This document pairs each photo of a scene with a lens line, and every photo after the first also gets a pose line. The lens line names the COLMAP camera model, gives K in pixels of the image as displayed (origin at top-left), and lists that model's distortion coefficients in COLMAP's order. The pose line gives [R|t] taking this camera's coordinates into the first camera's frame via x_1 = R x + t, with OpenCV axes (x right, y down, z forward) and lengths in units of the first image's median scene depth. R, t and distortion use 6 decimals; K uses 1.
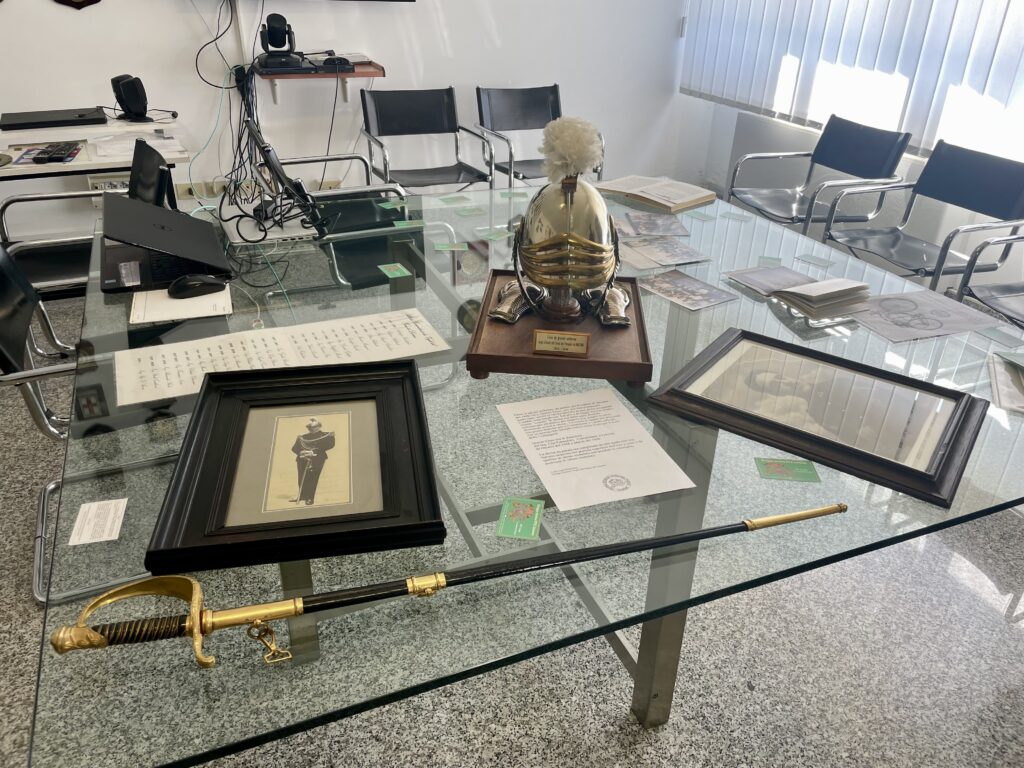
lens RADIAL K [[781.7, 0, 507.2], [0, 781.7, 367.0], [0, 0, 1]] dist [0.098285, -0.135235]
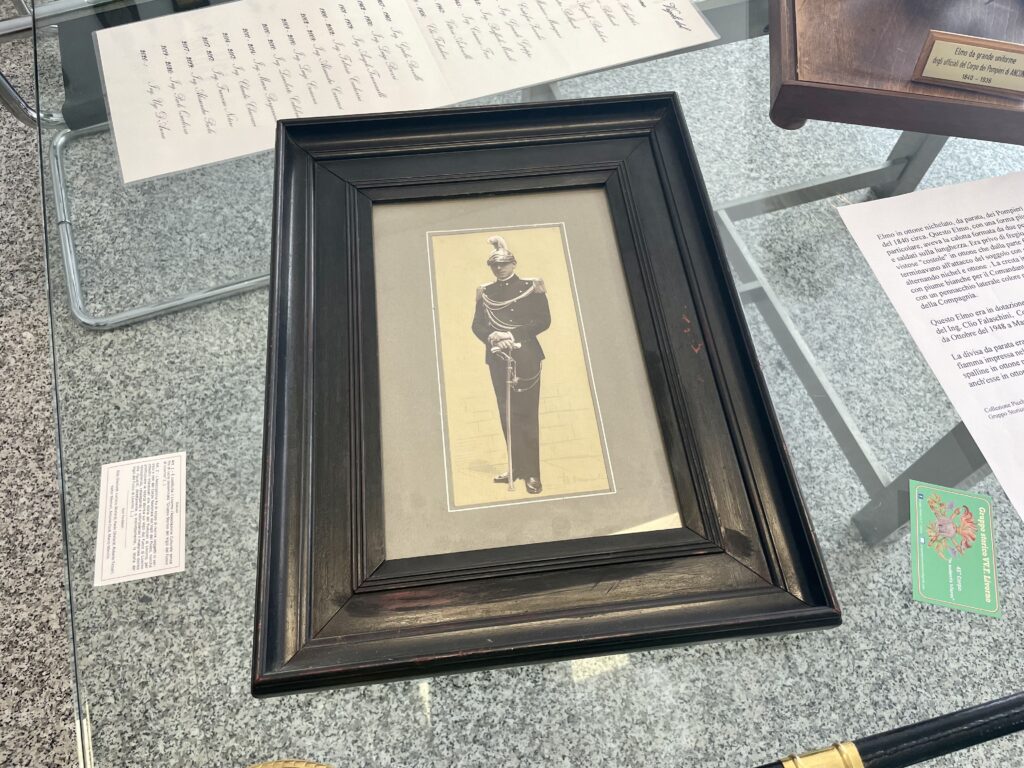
lens RADIAL K [[781.7, 0, 507.2], [0, 781.7, 367.0], [0, 0, 1]] dist [0.098285, -0.135235]
pose [[0.997700, 0.055369, -0.039092, -0.169764], [-0.026168, 0.846719, 0.531396, -0.110501], [0.062523, -0.529151, 0.846221, 0.408602]]
